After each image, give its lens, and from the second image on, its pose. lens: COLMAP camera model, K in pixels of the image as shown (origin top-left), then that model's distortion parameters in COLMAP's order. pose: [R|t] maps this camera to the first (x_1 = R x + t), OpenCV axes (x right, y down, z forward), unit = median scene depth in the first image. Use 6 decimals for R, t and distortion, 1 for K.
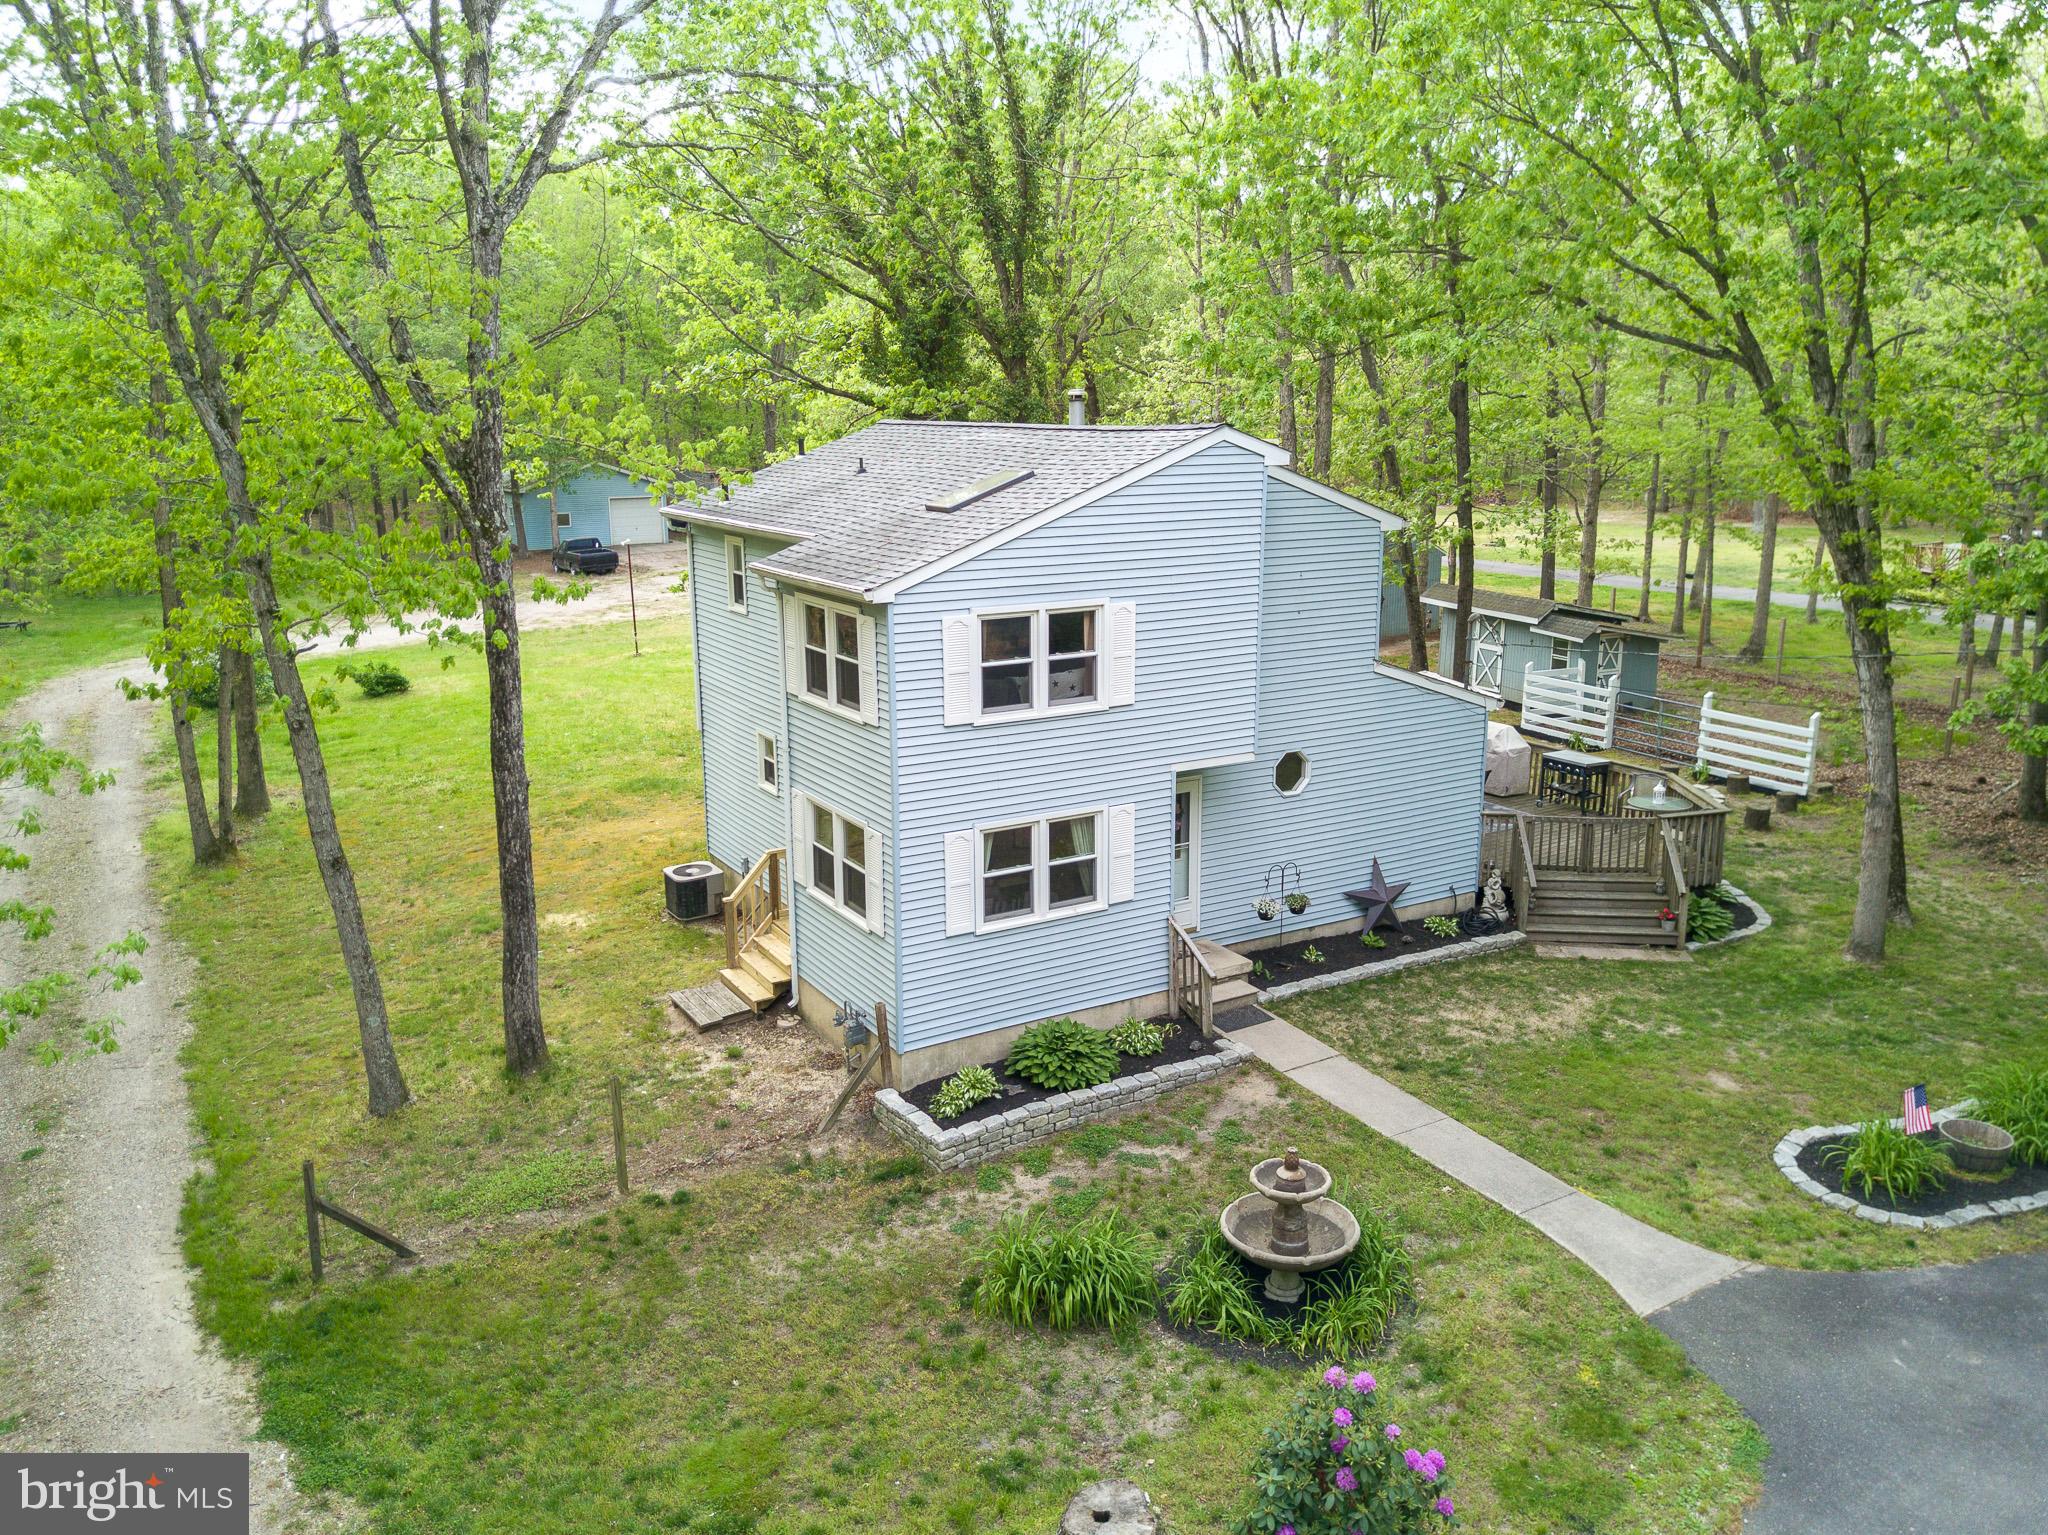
lens RADIAL K [[1570.8, 0, 1017.2], [0, 1570.8, 764.9], [0, 0, 1]] dist [0.027892, -0.016871]
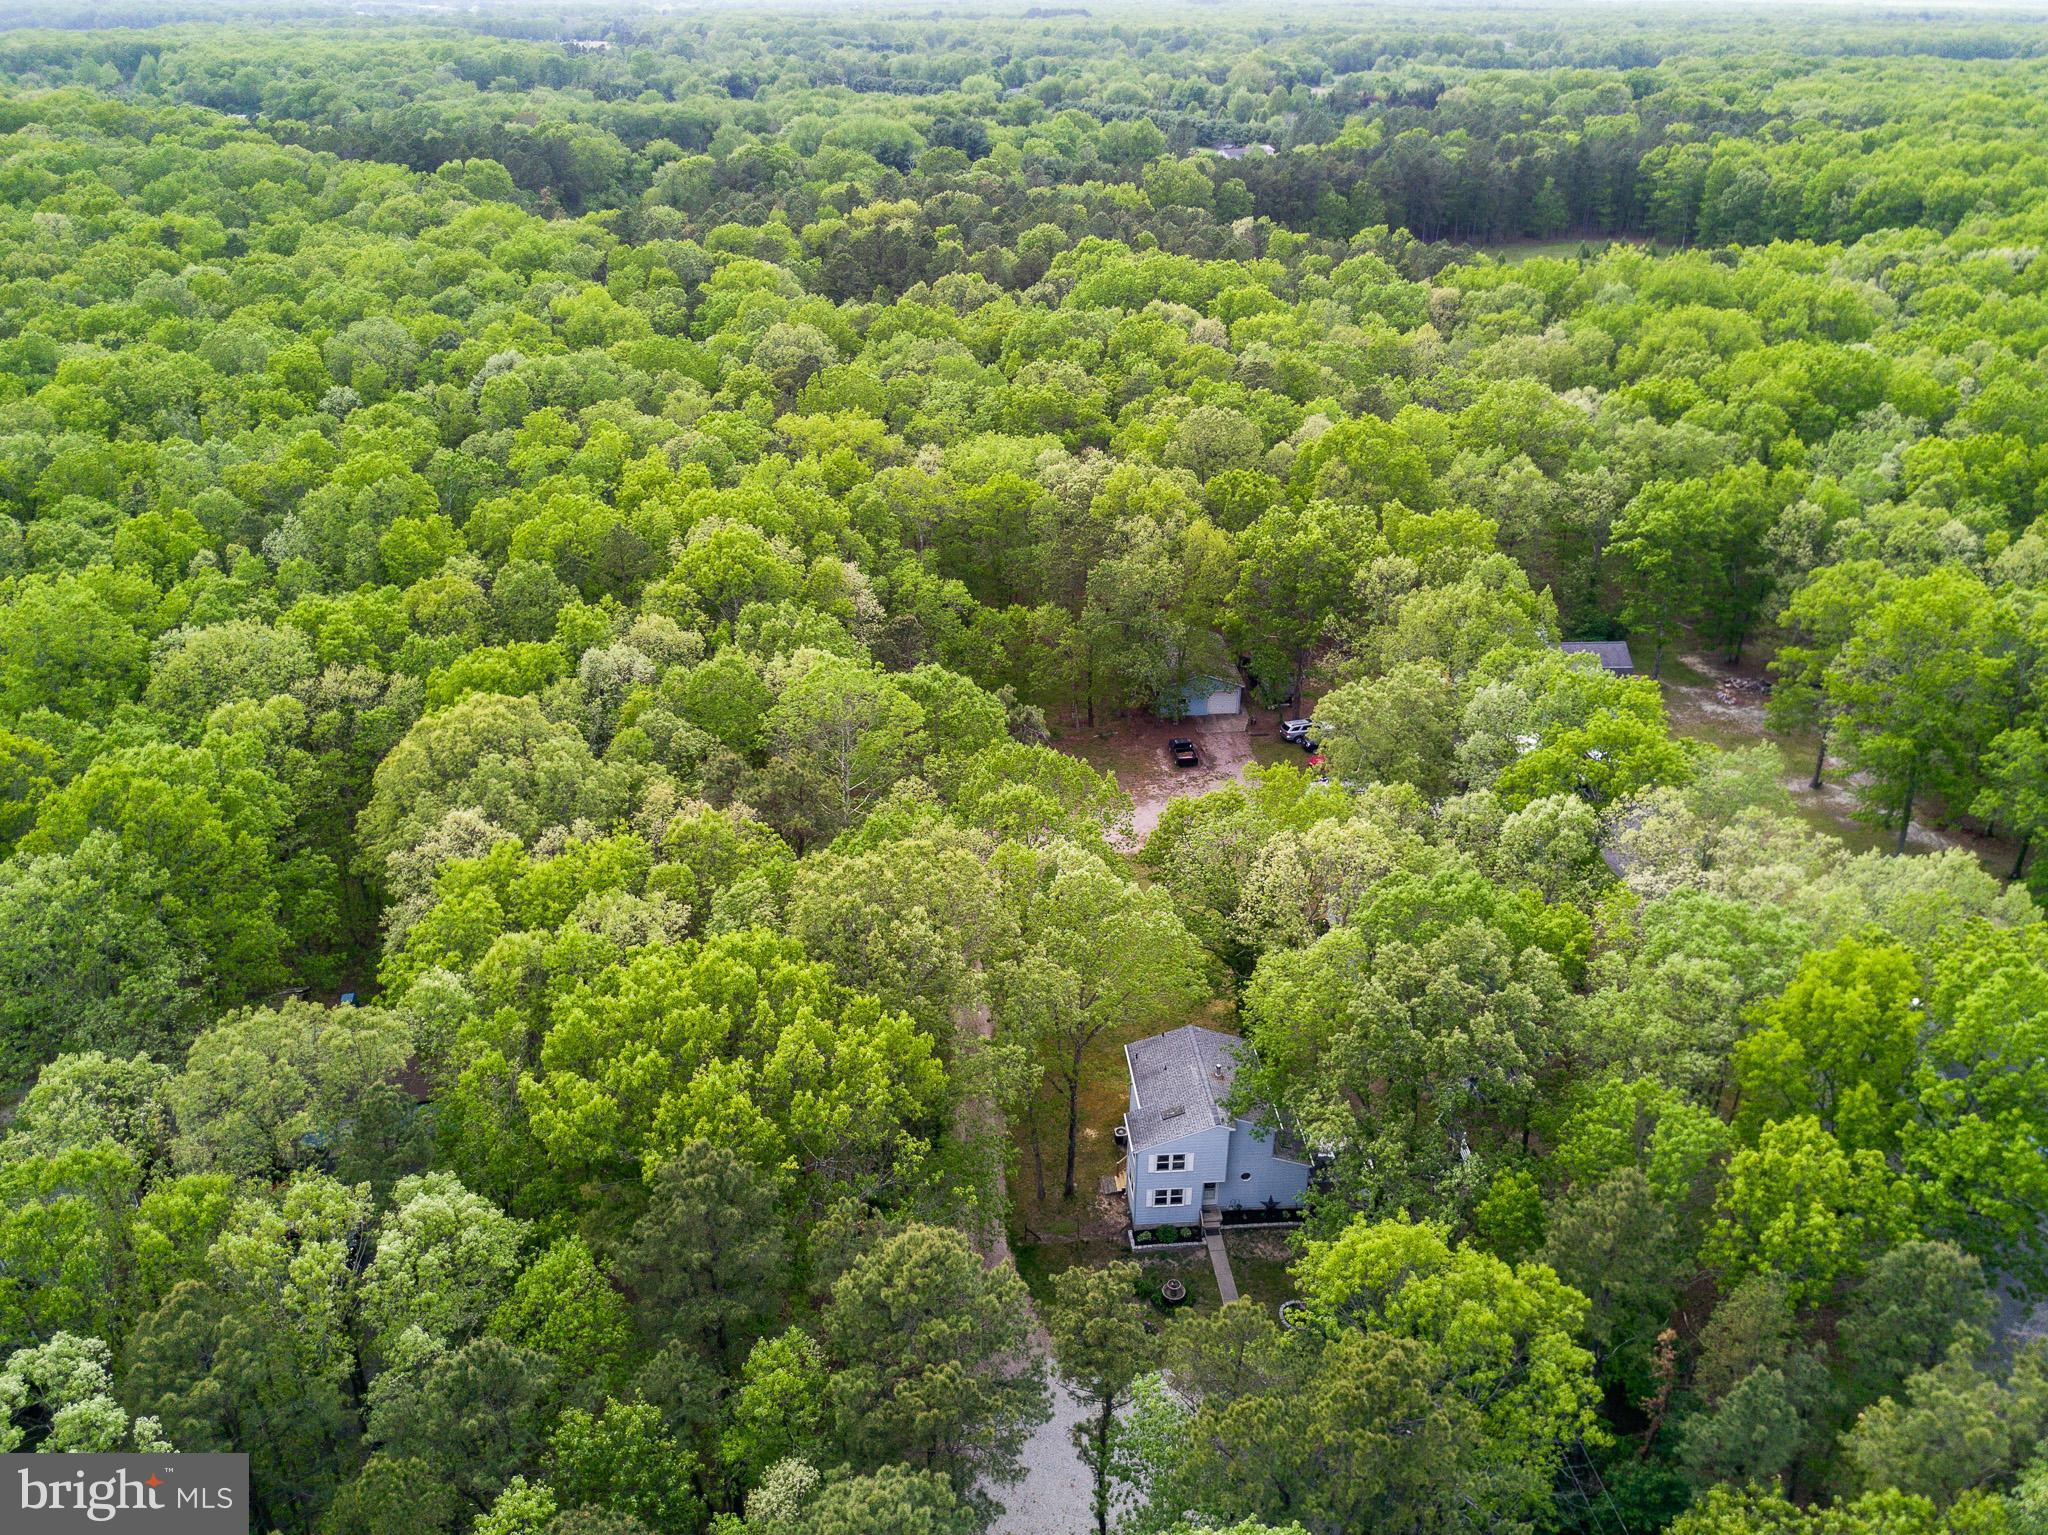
lens RADIAL K [[1570.8, 0, 1021.1], [0, 1570.8, 766.7], [0, 0, 1]] dist [0.027892, -0.016871]
pose [[0.894625, 0.212472, -0.393068, 1.199386], [-0.094761, 0.949915, 0.297796, -2.523554], [0.436654, -0.229168, 0.869951, -3.019532]]
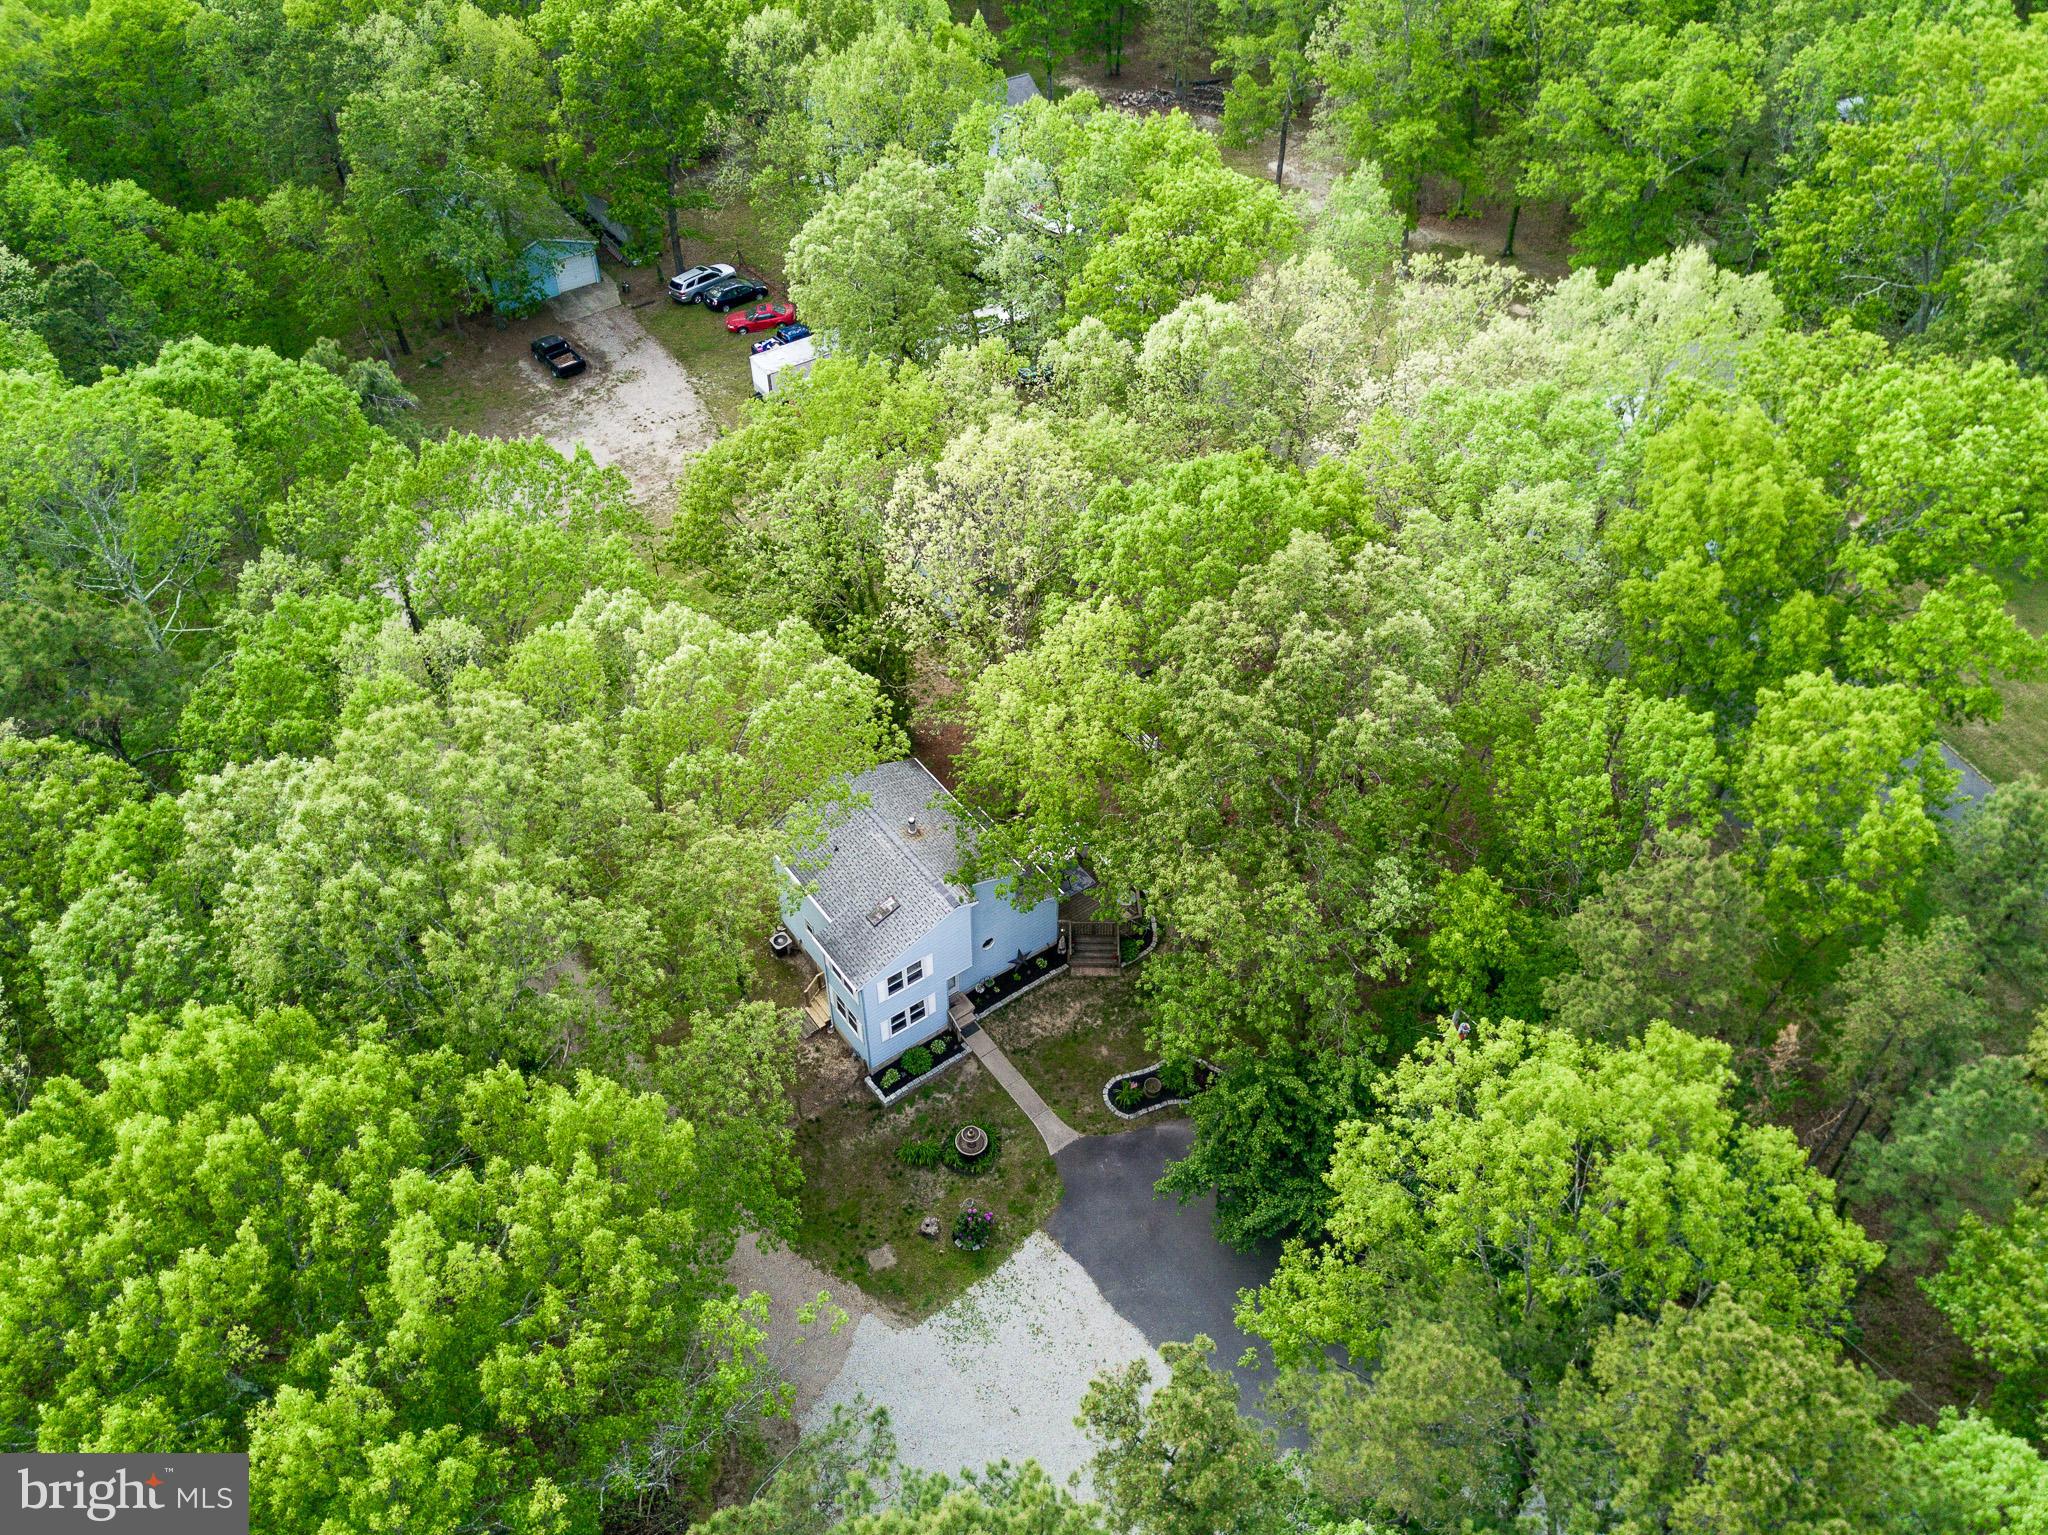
lens RADIAL K [[1570.8, 0, 1016.5], [0, 1570.8, 729.1], [0, 0, 1]] dist [0.027892, -0.016871]
pose [[0.995897, -0.053922, 0.072673, 0.034324], [0.006636, 0.844439, 0.535610, -2.238452], [-0.090249, -0.532931, 0.841332, -1.522093]]
